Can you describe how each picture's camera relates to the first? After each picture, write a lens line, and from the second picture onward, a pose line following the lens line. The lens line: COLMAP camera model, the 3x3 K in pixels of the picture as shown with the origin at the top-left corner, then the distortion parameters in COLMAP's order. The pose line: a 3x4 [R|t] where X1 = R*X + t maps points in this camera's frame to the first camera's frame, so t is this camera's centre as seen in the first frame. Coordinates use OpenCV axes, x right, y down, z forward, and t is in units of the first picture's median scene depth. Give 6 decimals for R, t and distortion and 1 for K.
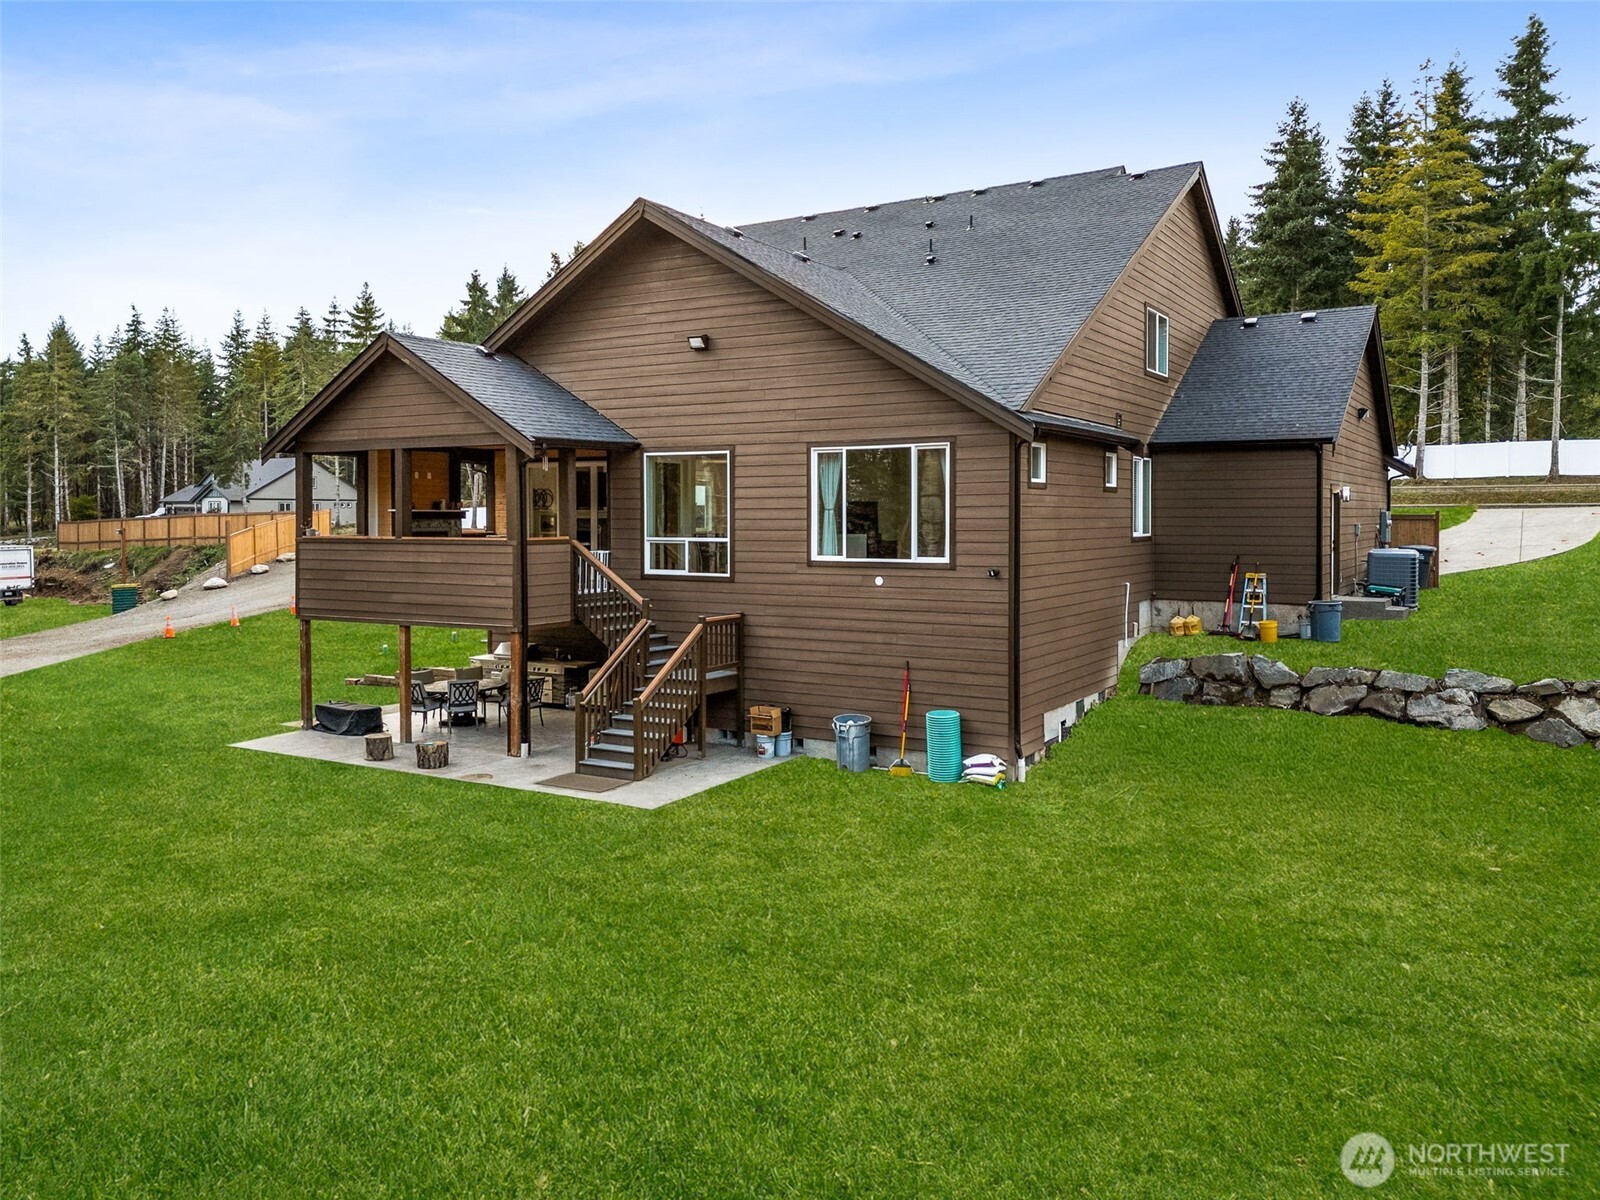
lens RADIAL K [[1233.3, 0, 831.3], [0, 1233.3, 535.9], [0, 0, 1]] dist [0.078755, -0.061043]
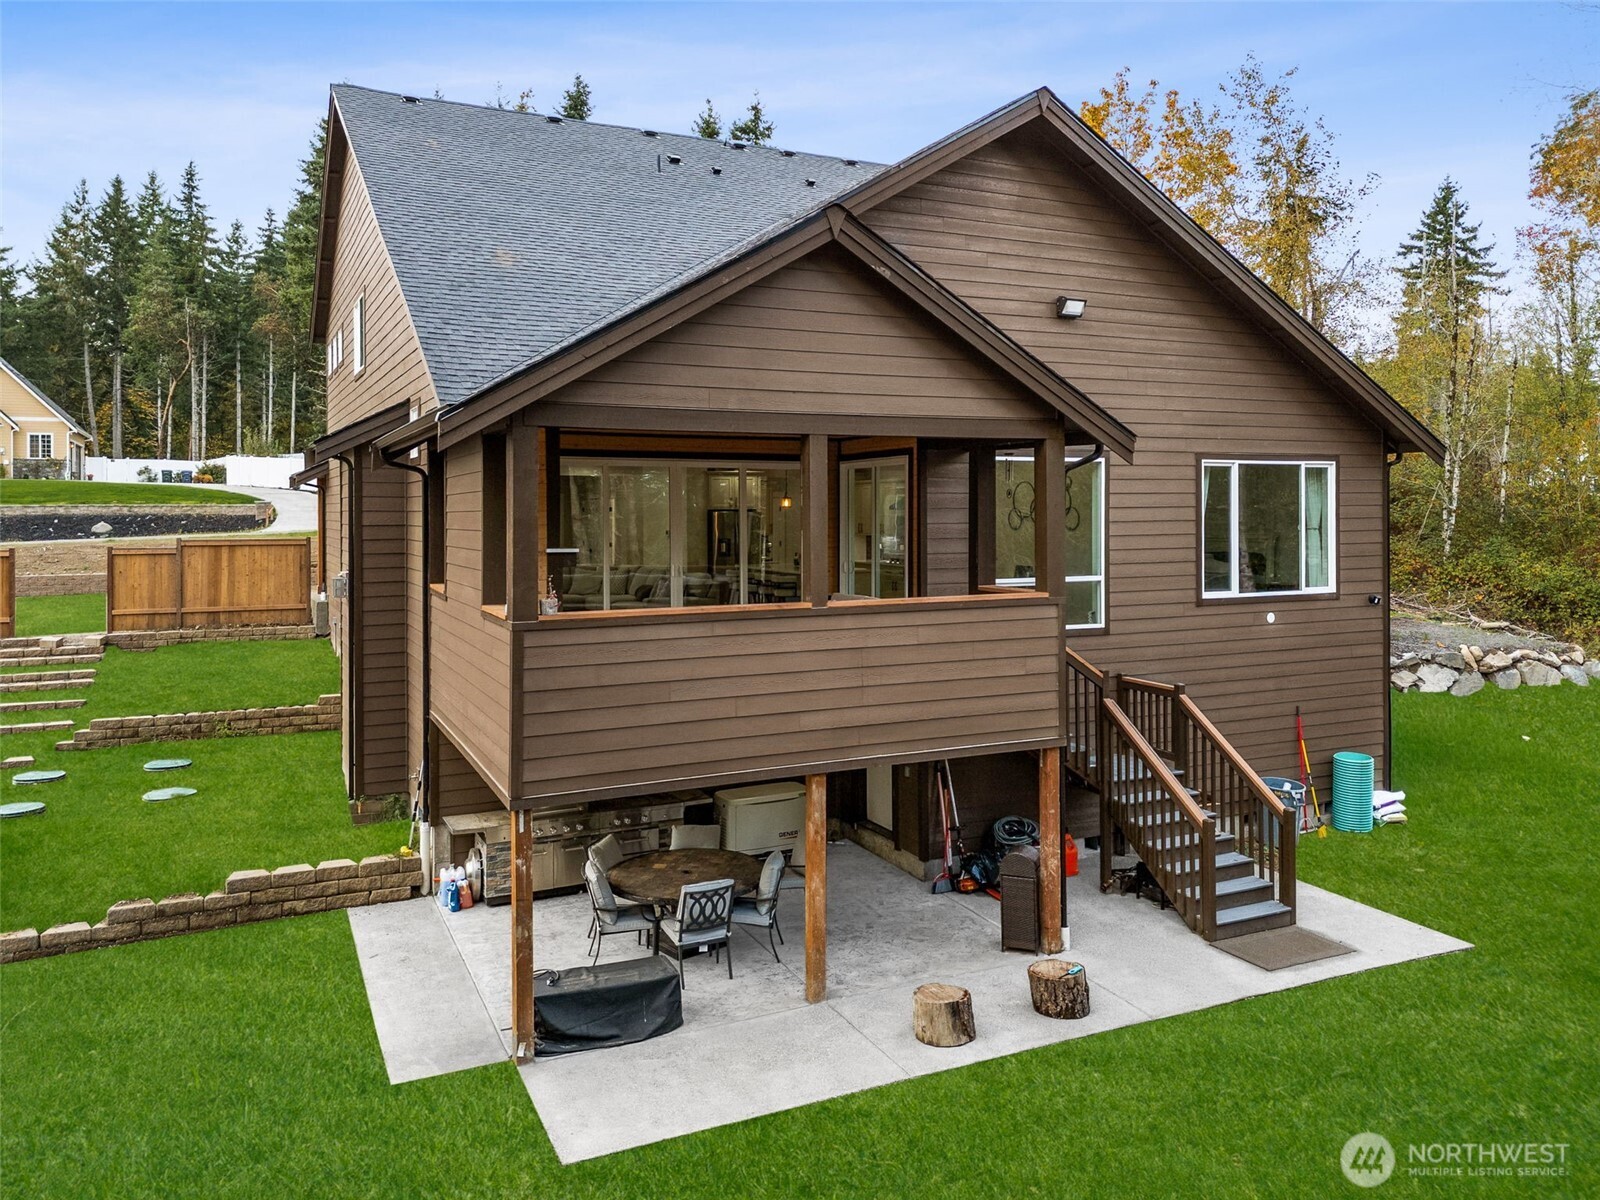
lens RADIAL K [[1217.2, 0, 827.6], [0, 1217.2, 511.8], [0, 0, 1]] dist [0.049716, -0.000436]
pose [[0.549121, -0.003649, 0.835735, -0.813792], [0.019111, 0.999784, -0.008192, -0.034991], [-0.835524, 0.020470, 0.549072, 0.756067]]
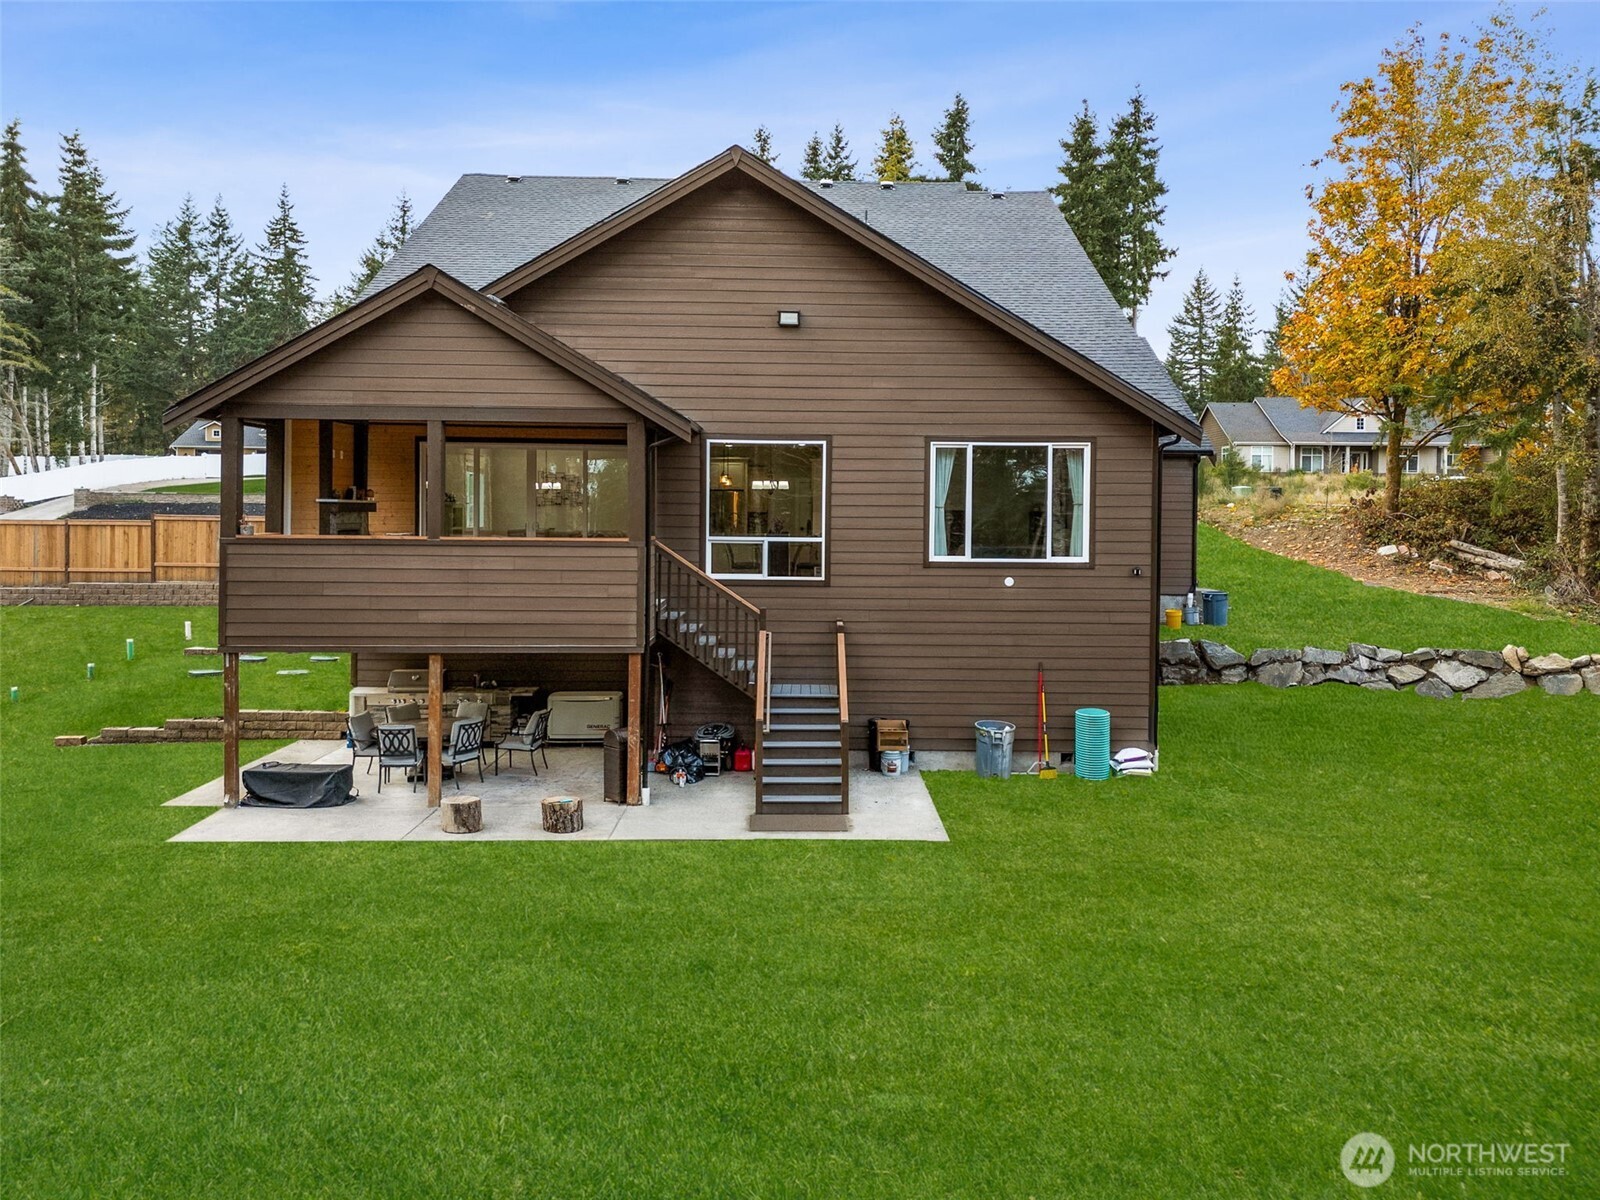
lens RADIAL K [[1233.3, 0, 831.3], [0, 1233.3, 535.9], [0, 0, 1]] dist [0.078755, -0.061043]
pose [[0.845664, -0.001113, 0.533715, -0.578297], [-0.001099, 0.999992, 0.003826, -0.003099], [-0.533715, -0.003822, 0.845656, 0.239166]]
